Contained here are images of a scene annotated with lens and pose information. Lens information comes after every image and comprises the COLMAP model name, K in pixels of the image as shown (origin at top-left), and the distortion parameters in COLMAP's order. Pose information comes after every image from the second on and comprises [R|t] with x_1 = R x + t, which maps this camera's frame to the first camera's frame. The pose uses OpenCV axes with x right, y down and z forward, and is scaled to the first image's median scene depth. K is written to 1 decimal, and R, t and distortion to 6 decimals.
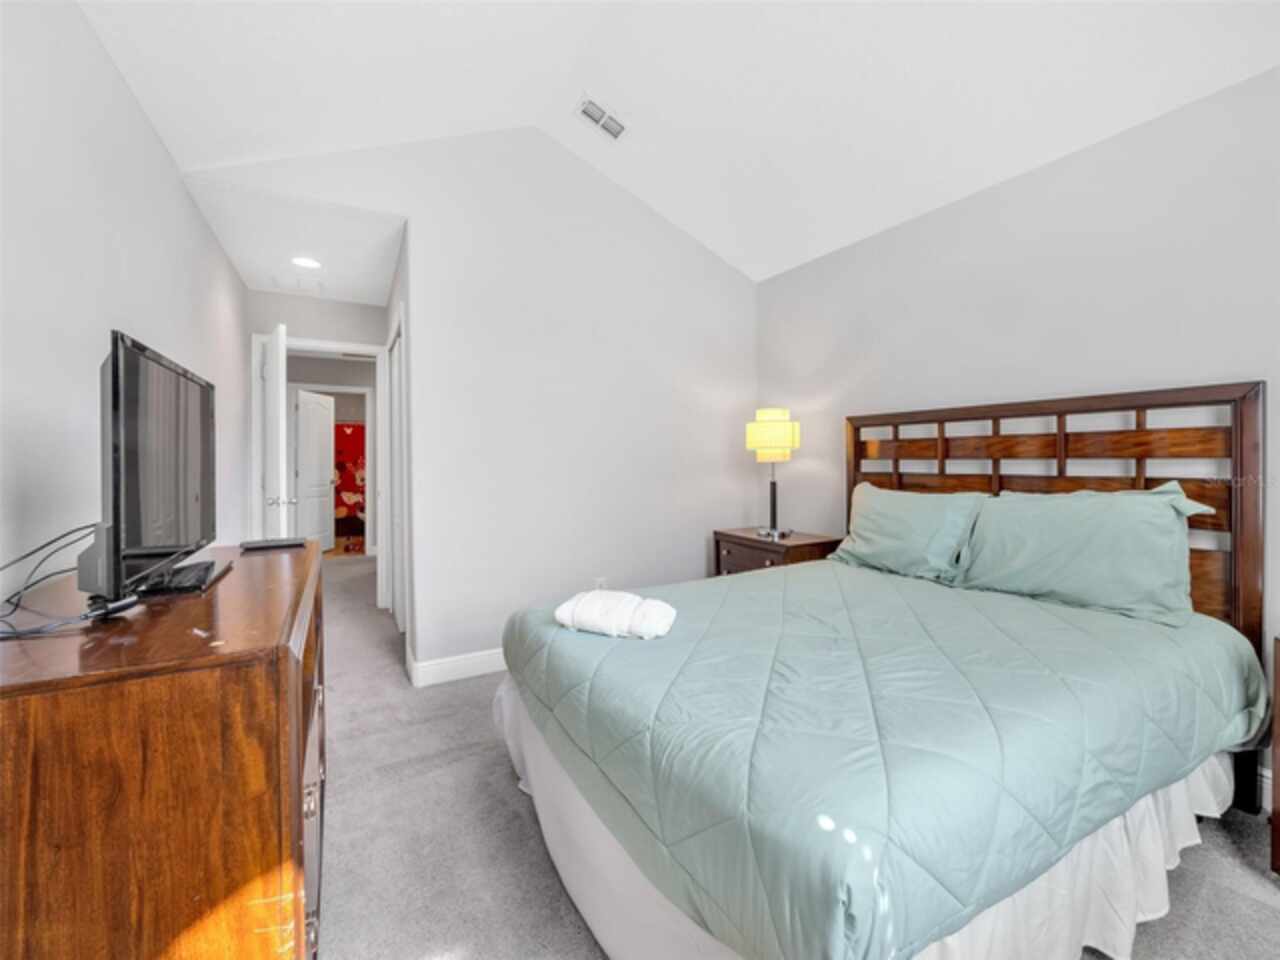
lens RADIAL K [[533.5, 0, 638.8], [0, 533.5, 472.7], [0, 0, 1]] dist [0.000080, 0.000017]
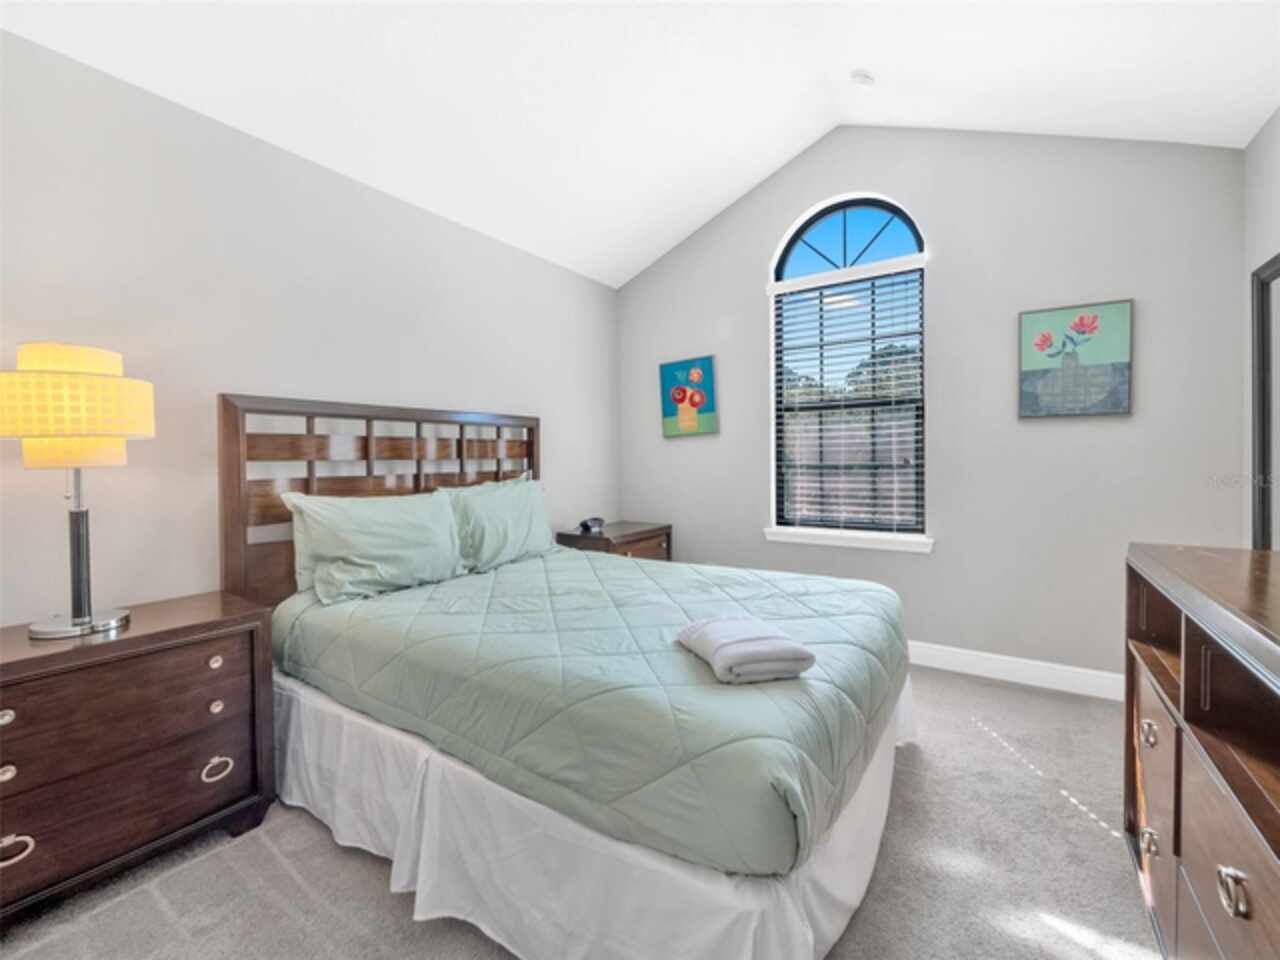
lens RADIAL K [[533.5, 0, 638.8], [0, 533.5, 472.7], [0, 0, 1]] dist [0.000080, 0.000017]
pose [[-0.452245, -0.022327, 0.891614, -0.382040], [0.019486, 0.999201, 0.034904, -0.023384], [-0.891681, 0.033159, -0.451449, 0.857367]]
